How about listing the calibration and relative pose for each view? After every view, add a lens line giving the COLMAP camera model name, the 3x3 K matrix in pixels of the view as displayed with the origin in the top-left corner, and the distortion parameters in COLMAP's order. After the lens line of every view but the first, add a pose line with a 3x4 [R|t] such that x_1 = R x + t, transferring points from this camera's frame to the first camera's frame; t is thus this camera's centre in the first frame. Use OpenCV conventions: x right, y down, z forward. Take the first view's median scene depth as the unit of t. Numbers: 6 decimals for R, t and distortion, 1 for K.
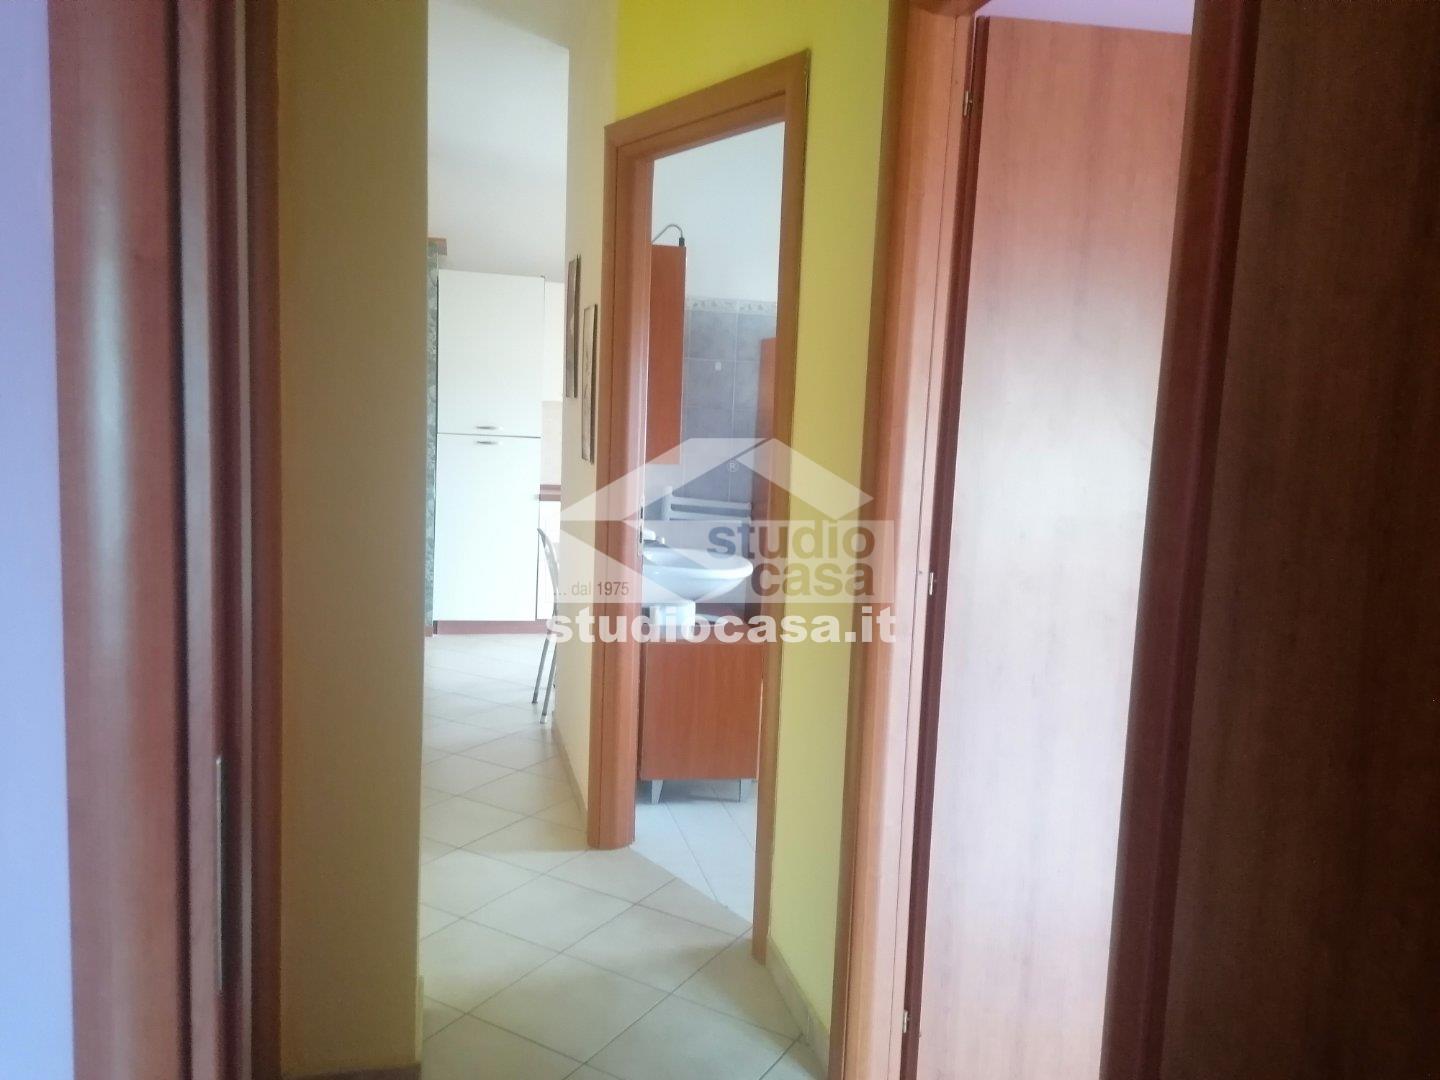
lens RADIAL K [[1146.2, 0, 720.0], [0, 1146.2, 540.0], [0, 0, 1]] dist [0.145391, -0.212114]
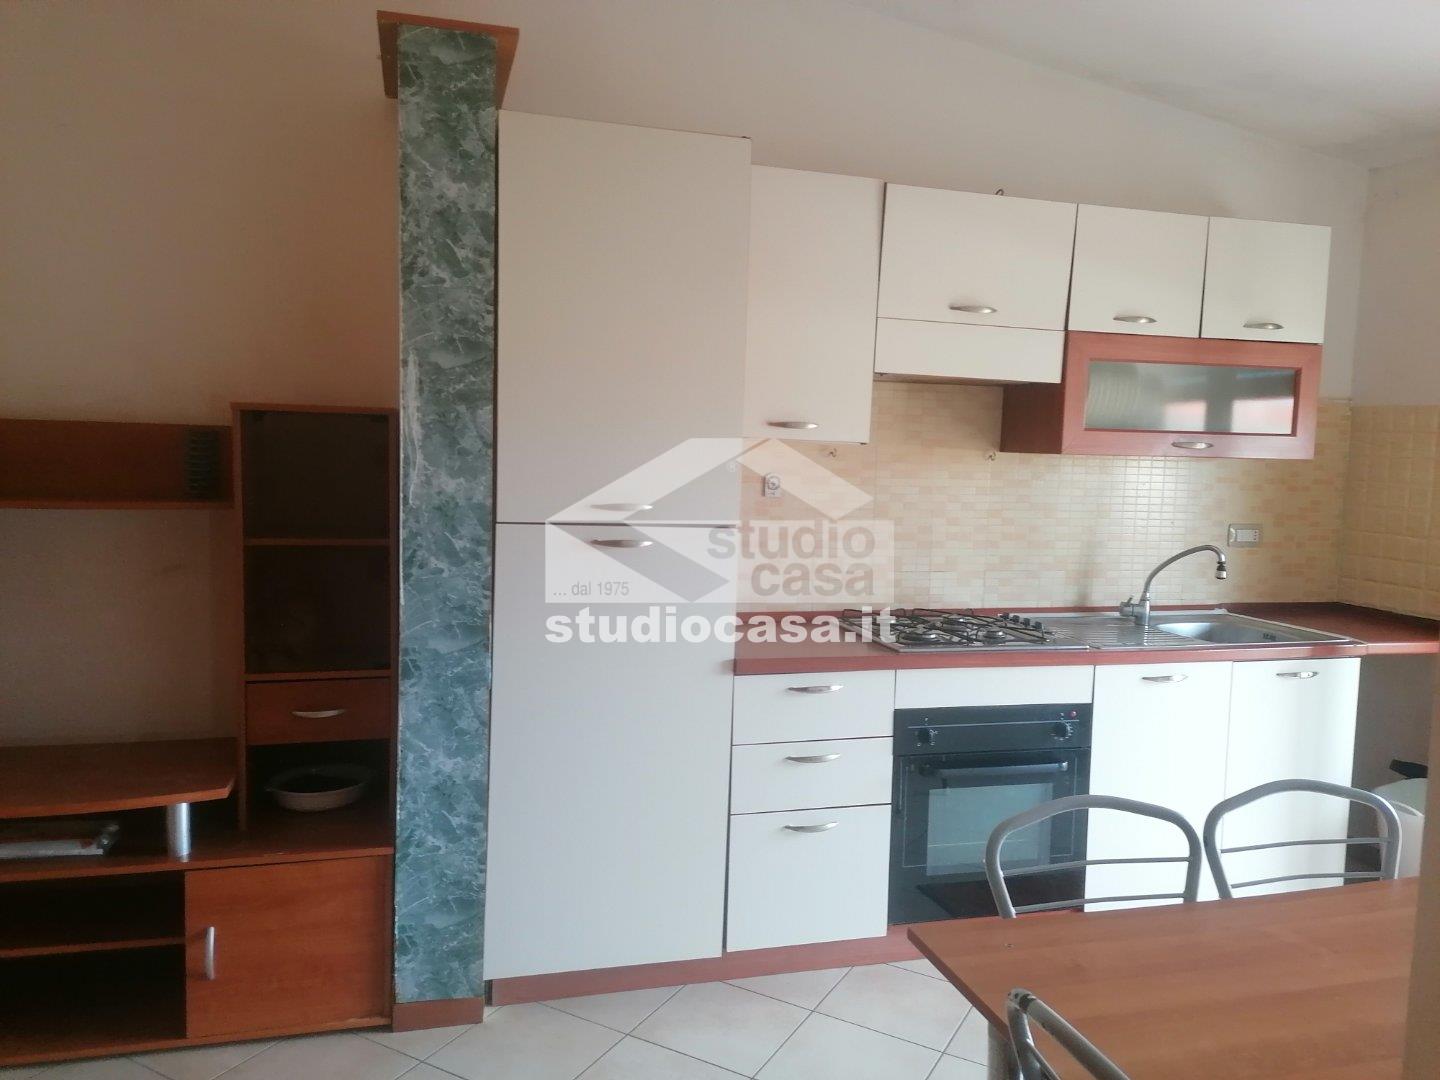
lens RADIAL K [[1146.2, 0, 720.0], [0, 1146.2, 540.0], [0, 0, 1]] dist [0.145391, -0.212114]
pose [[0.999960, -0.007918, -0.004255, -0.164875], [0.007909, 0.999966, -0.002144, -0.085062], [0.004272, 0.002110, 0.999989, 0.598848]]
